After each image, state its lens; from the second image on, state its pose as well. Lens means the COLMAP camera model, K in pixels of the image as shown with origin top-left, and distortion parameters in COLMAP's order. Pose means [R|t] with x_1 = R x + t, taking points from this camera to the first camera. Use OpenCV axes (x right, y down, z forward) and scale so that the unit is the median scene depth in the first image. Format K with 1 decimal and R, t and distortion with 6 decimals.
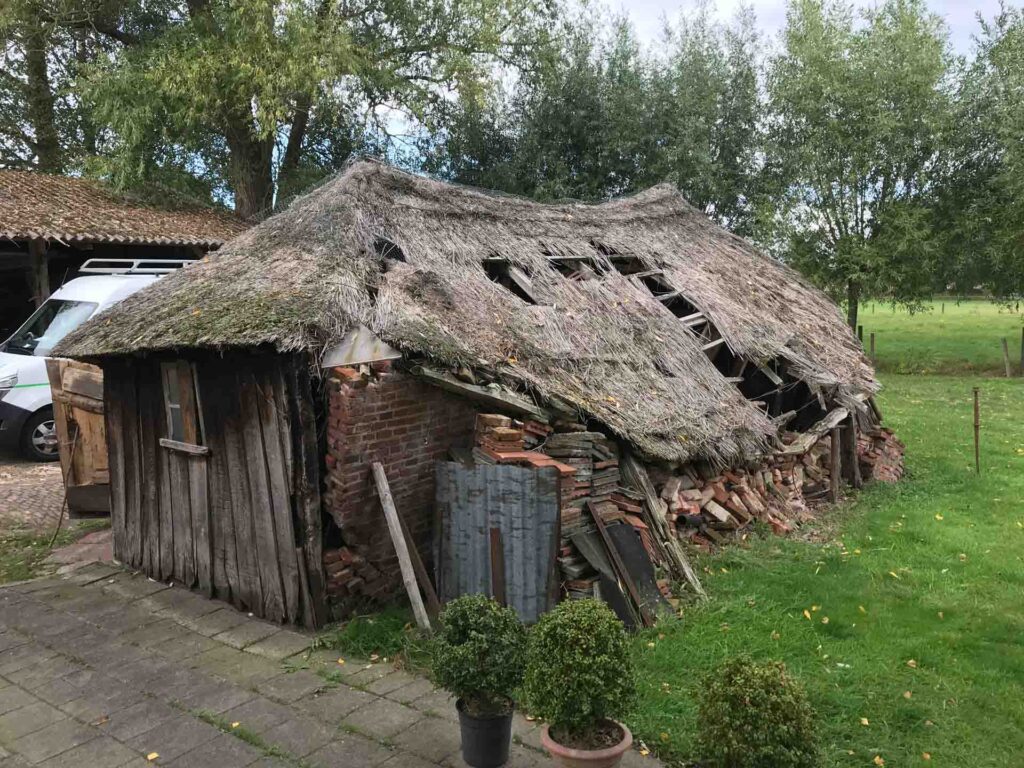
lens RADIAL K [[828.3, 0, 511.7], [0, 828.3, 382.4], [0, 0, 1]] dist [0.031913, -0.026255]
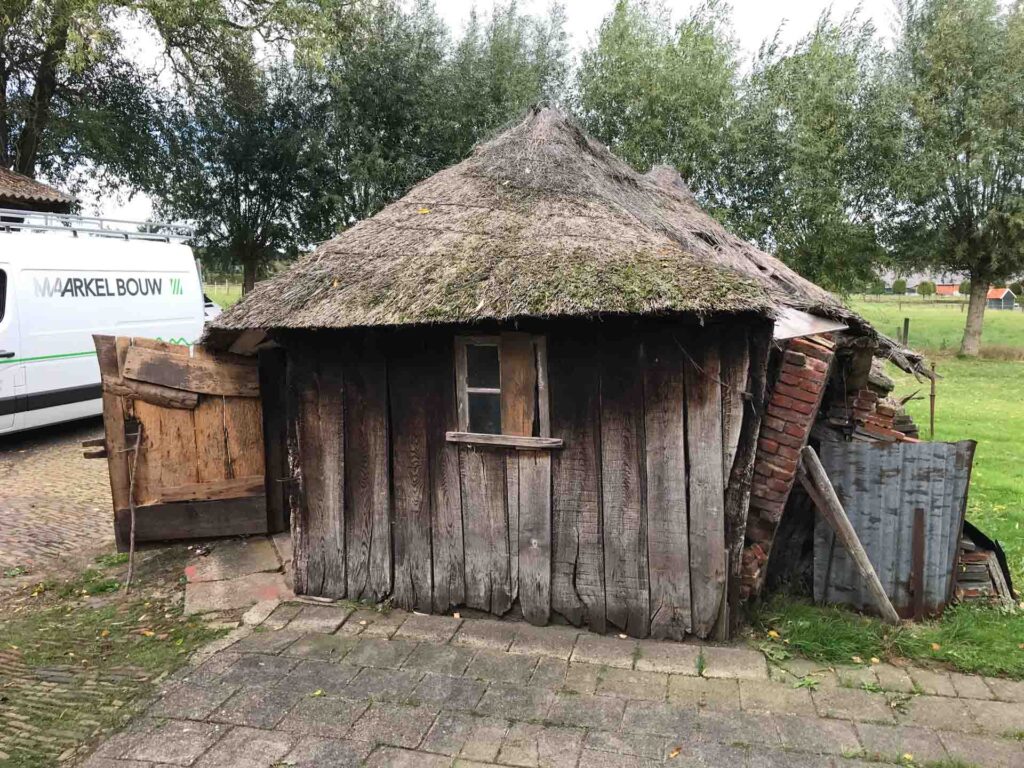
lens RADIAL K [[828.3, 0, 510.8], [0, 828.3, 383.9], [0, 0, 1]] dist [0.031913, -0.026255]
pose [[0.910317, -0.017812, 0.413529, -0.793037], [0.011522, 0.999777, 0.017701, 0.009759], [-0.413752, -0.011349, 0.910319, 0.303749]]
